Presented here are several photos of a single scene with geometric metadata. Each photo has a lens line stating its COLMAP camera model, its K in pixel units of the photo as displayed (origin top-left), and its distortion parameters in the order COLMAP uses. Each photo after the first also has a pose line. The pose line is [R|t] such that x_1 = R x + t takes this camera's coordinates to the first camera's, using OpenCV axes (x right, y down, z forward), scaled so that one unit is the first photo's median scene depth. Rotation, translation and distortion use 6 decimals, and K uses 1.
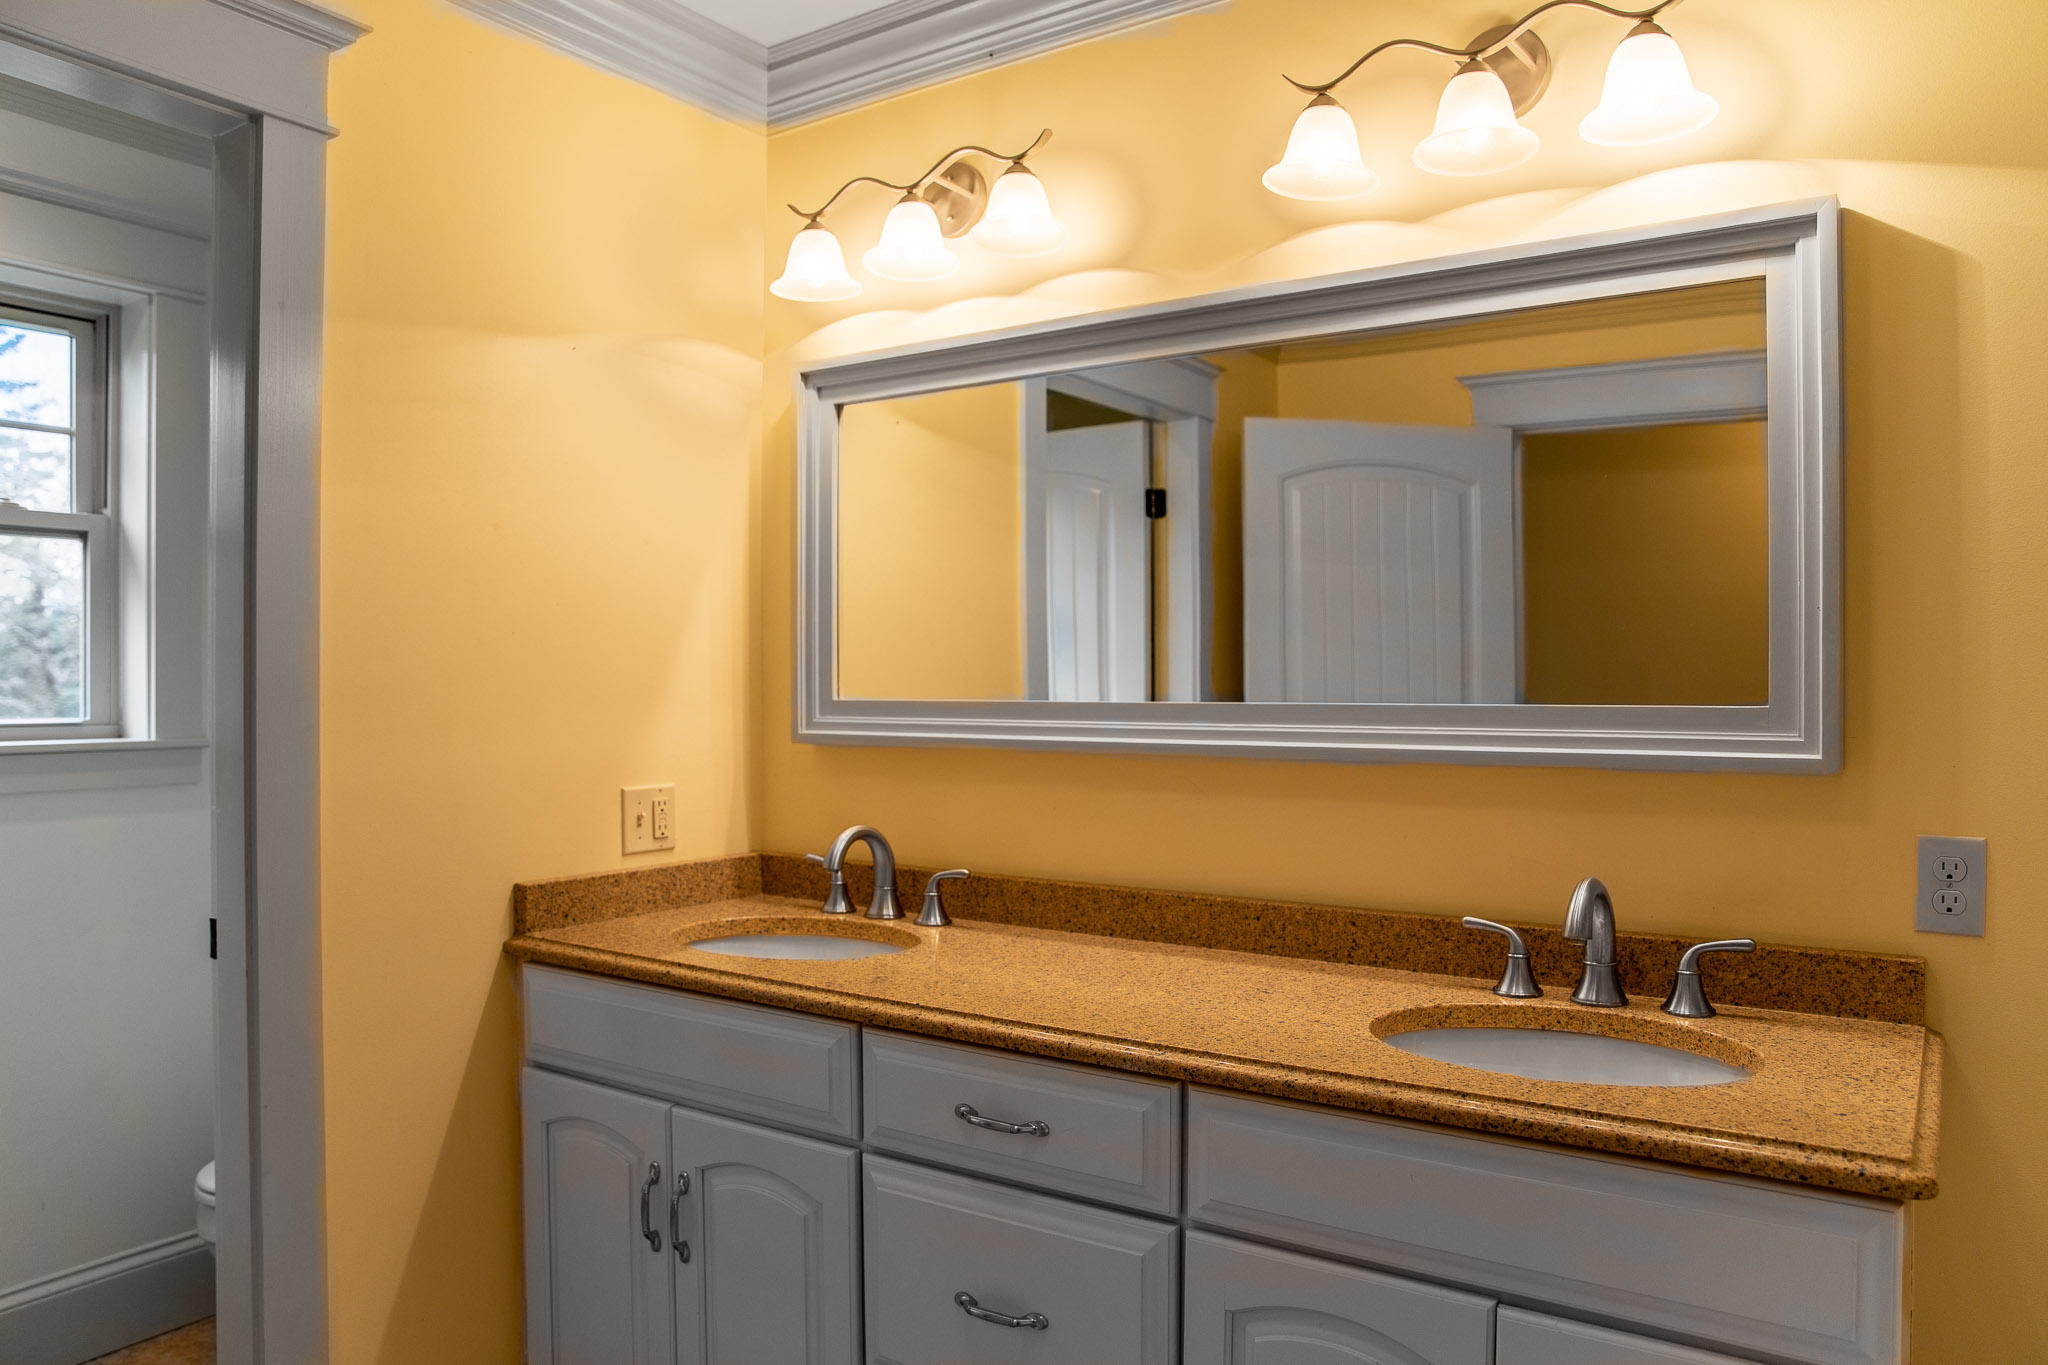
lens RADIAL K [[1455.1, 0, 1024.0], [0, 1455.1, 682.5], [0, 0, 1]] dist [-0.051991, -0.000012]
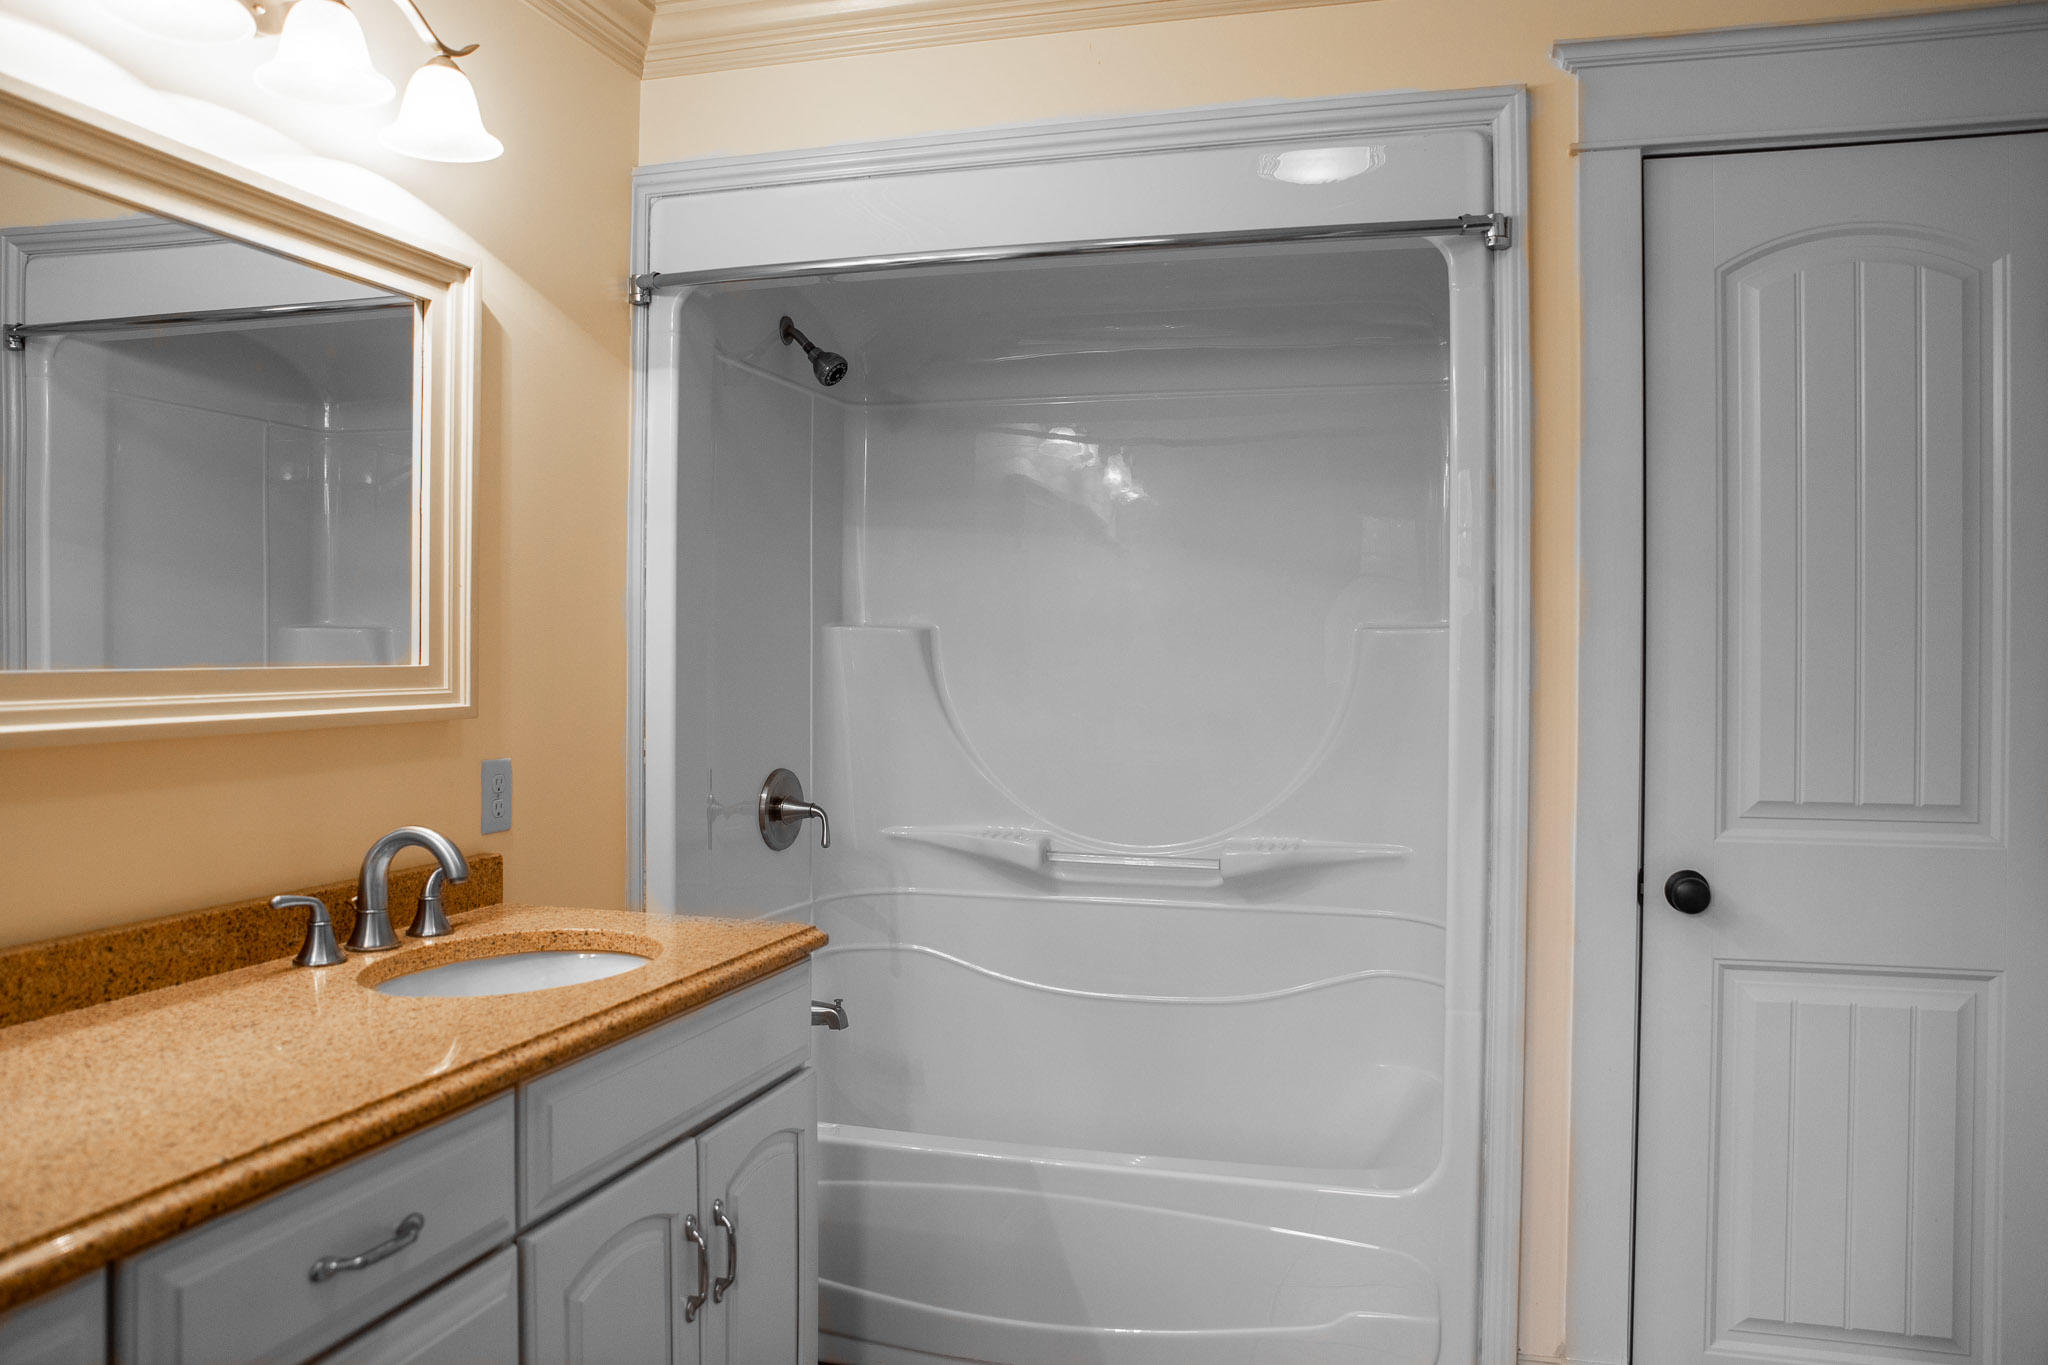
lens RADIAL K [[1521.7, 0, 1024.0], [0, 1521.7, 682.5], [0, 0, 1]] dist [-0.000743, -0.000268]
pose [[-0.308796, -0.018547, 0.950947, -0.807173], [-0.004813, 0.999828, 0.017938, 0.005636], [-0.951116, 0.000962, -0.308833, 0.895660]]
